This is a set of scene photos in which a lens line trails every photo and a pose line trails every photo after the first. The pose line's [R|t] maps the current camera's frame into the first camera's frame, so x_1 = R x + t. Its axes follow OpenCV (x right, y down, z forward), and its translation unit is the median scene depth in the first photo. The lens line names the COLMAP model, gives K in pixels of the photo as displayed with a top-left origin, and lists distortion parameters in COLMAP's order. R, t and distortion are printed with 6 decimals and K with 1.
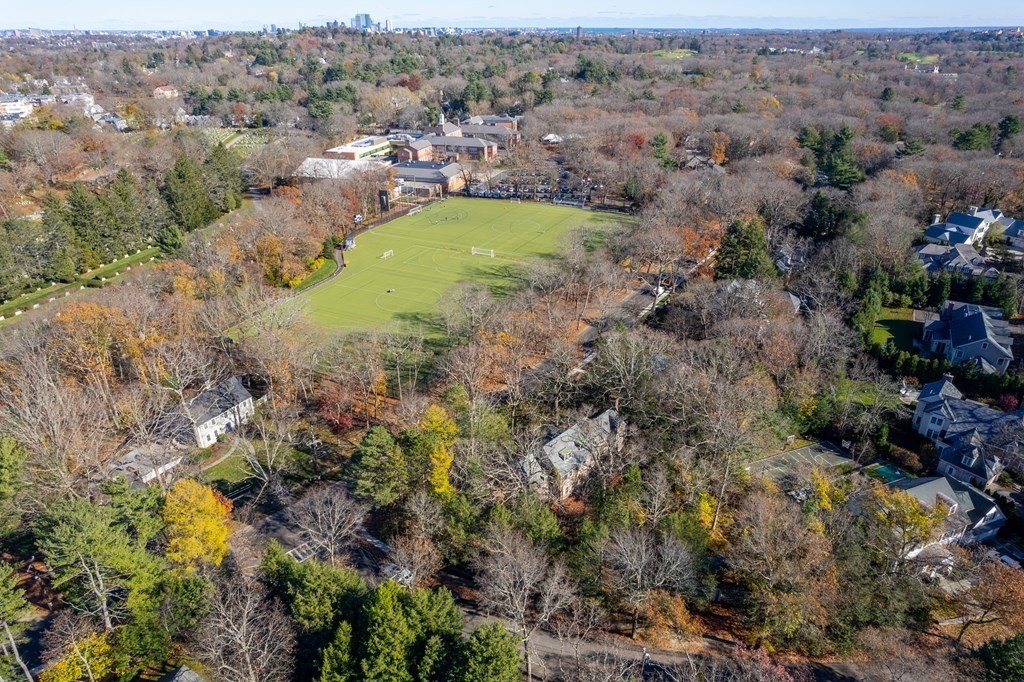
lens RADIAL K [[661.9, 0, 518.5], [0, 661.9, 343.0], [0, 0, 1]] dist [-0.082543, 0.073622]
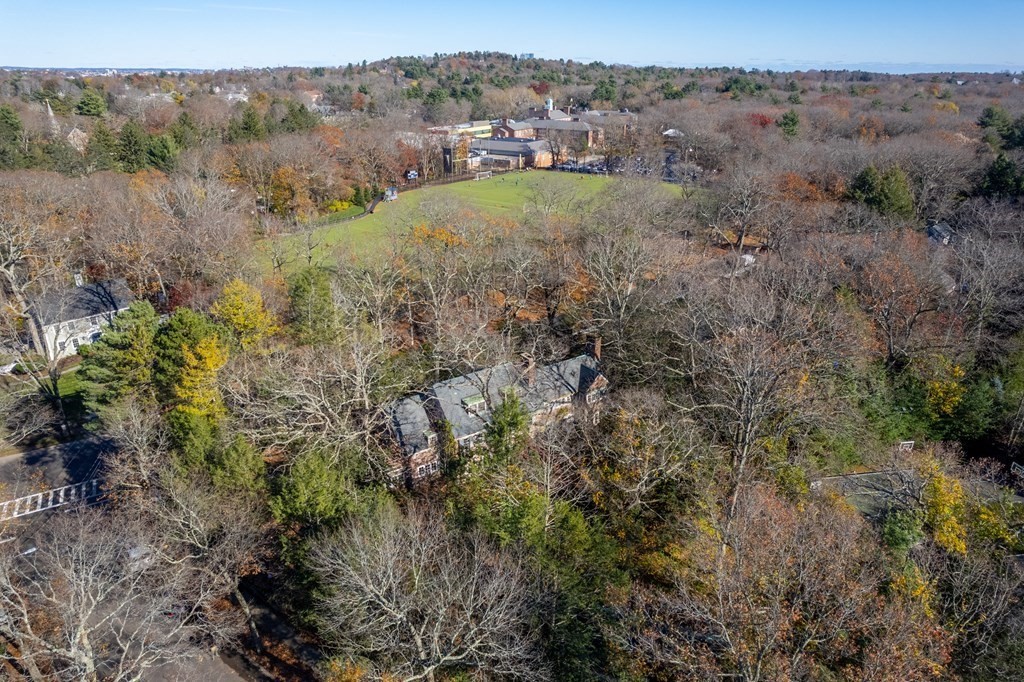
lens RADIAL K [[661.9, 0, 518.5], [0, 661.9, 343.0], [0, 0, 1]] dist [-0.082543, 0.073622]
pose [[0.974445, 0.097428, -0.202399, 0.077235], [-0.108649, 0.993058, -0.045063, 0.047972], [0.196604, 0.065902, 0.978266, 0.150574]]
